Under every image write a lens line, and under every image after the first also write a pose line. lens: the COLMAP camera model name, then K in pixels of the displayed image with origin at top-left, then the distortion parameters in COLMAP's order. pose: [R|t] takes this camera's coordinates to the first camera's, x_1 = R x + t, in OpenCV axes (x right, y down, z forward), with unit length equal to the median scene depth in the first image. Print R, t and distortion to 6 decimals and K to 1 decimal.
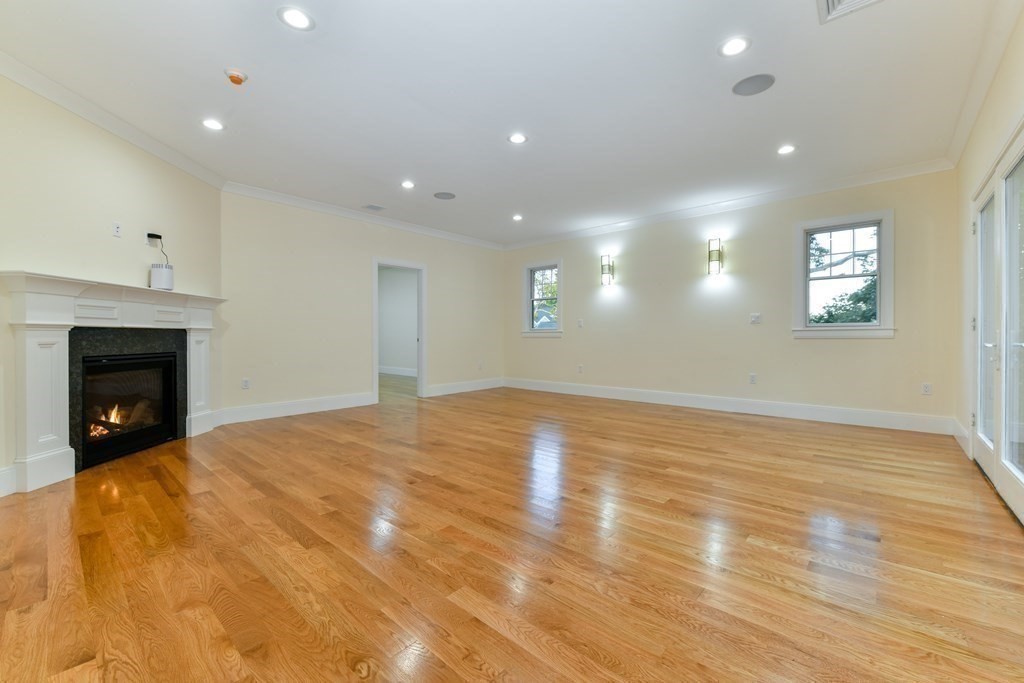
lens RADIAL K [[420.0, 0, 513.9], [0, 420.0, 338.6], [0, 0, 1]] dist [-0.003193, -0.000618]
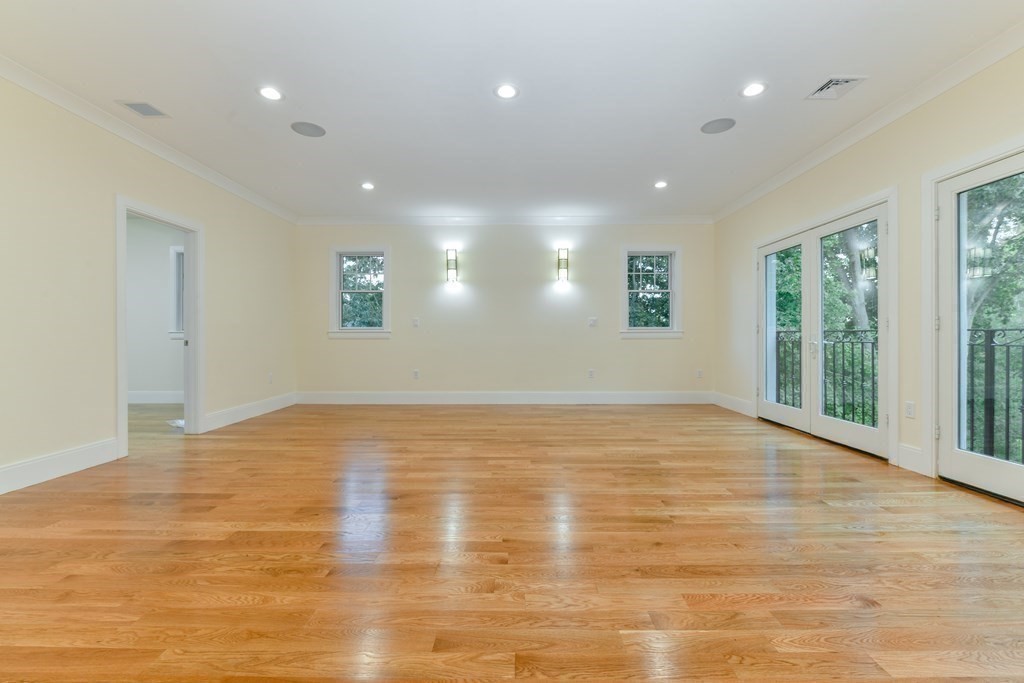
lens RADIAL K [[420.0, 0, 513.9], [0, 420.0, 338.6], [0, 0, 1]] dist [-0.003193, -0.000618]
pose [[0.749776, 0.001646, 0.661690, -0.325397], [0.004402, 0.999962, -0.007475, 0.004959], [-0.661677, 0.008517, 0.749741, 0.251160]]
